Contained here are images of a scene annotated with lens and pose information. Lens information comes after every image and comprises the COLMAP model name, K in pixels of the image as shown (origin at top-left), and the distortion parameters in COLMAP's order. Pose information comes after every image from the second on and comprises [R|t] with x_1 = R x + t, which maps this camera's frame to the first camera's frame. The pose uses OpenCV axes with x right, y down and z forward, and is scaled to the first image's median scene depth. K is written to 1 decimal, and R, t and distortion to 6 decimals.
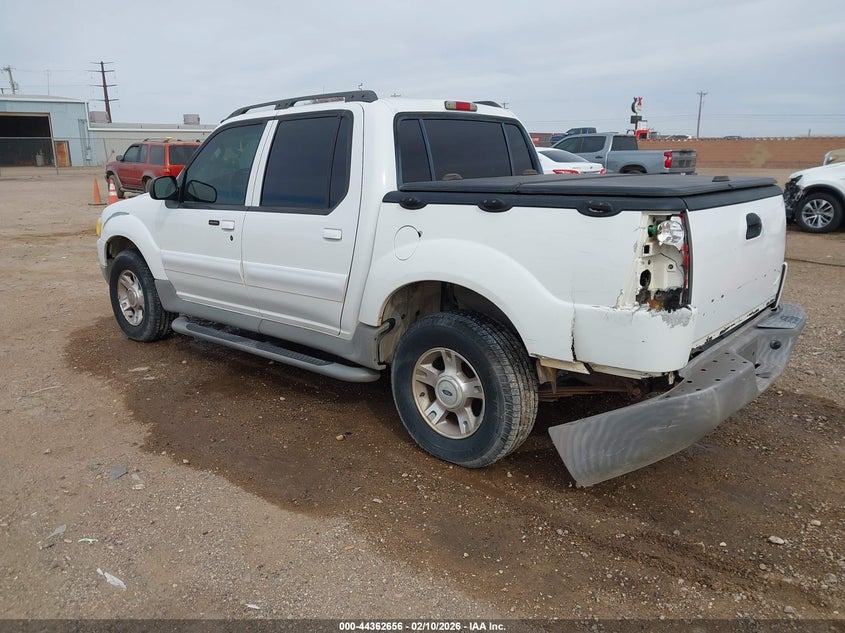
lens RADIAL K [[680.3, 0, 422.5], [0, 680.3, 316.5], [0, 0, 1]] dist [-0.080357, 0.003075]
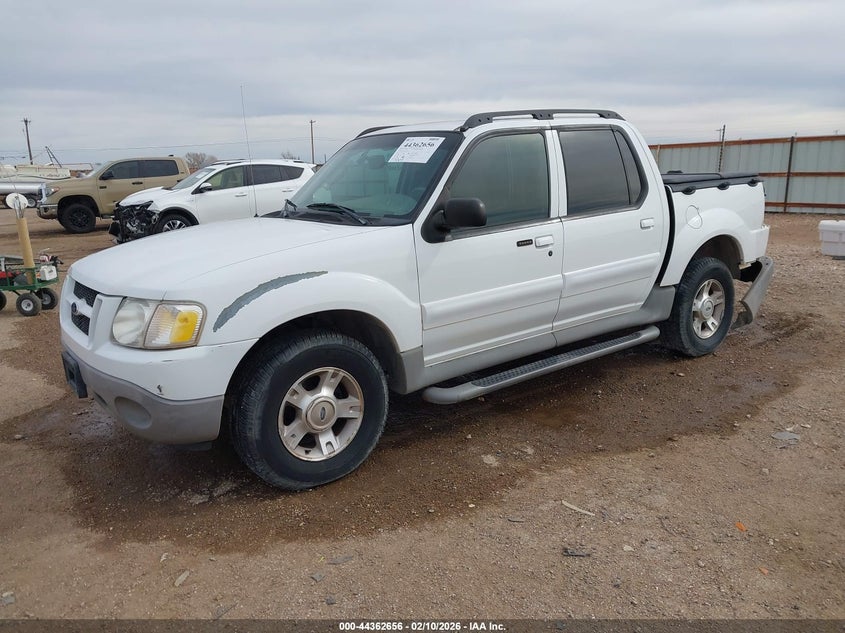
lens RADIAL K [[663.1, 0, 422.5], [0, 663.1, 316.5], [0, 0, 1]] dist [-0.001961, -0.002638]
pose [[0.218352, -0.221471, 0.950407, -1.196688], [0.278615, 0.947518, 0.156787, -0.223100], [-0.935252, 0.230563, 0.268597, 0.921723]]
